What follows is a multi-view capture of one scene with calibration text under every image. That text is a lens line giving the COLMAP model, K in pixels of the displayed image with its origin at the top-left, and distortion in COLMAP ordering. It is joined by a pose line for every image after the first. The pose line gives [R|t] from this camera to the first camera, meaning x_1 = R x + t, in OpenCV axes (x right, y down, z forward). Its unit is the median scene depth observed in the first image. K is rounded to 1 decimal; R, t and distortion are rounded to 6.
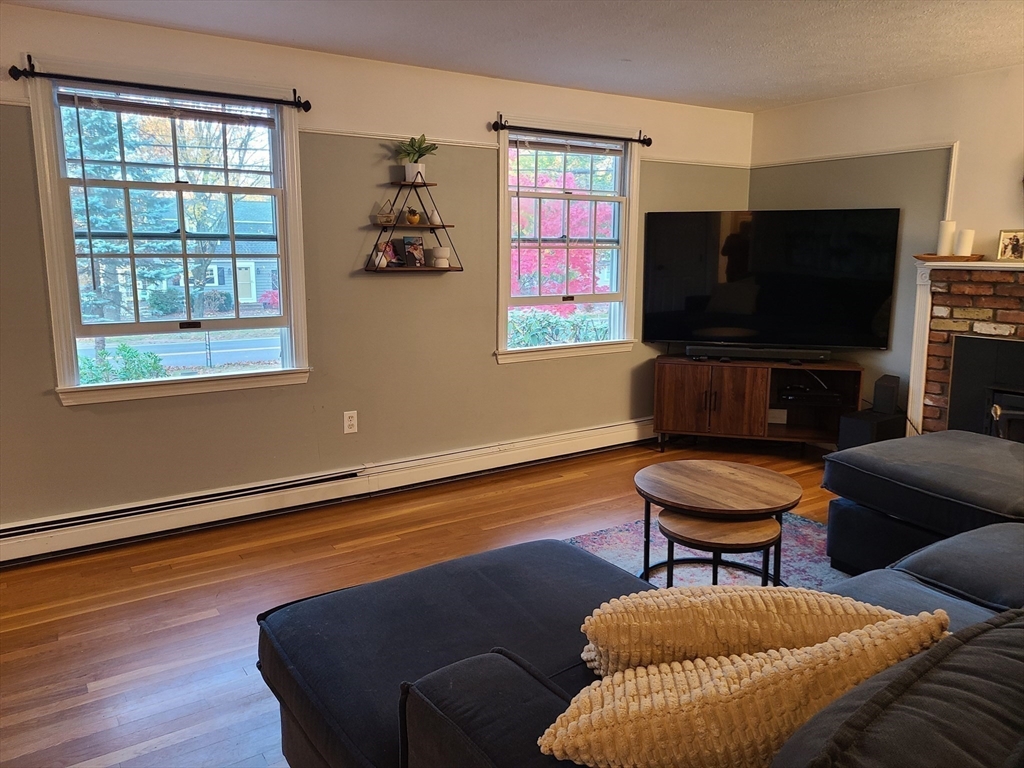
lens RADIAL K [[768.2, 0, 513.0], [0, 768.2, 378.3], [0, 0, 1]] dist [0.026367, -0.001425]
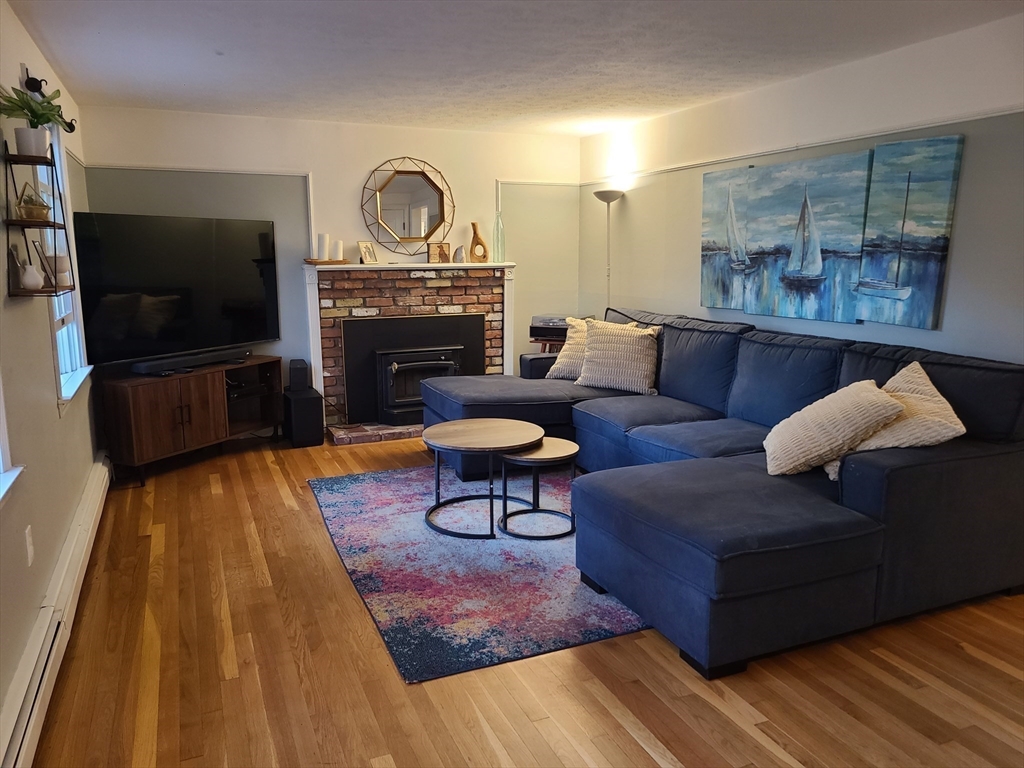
lens RADIAL K [[768.2, 0, 513.0], [0, 768.2, 387.4], [0, 0, 1]] dist [0.026367, -0.001425]
pose [[0.185946, -0.177202, 0.966449, -0.666398], [0.170769, 0.974462, 0.145815, -0.083984], [-0.967606, 0.137925, 0.211458, 0.445997]]
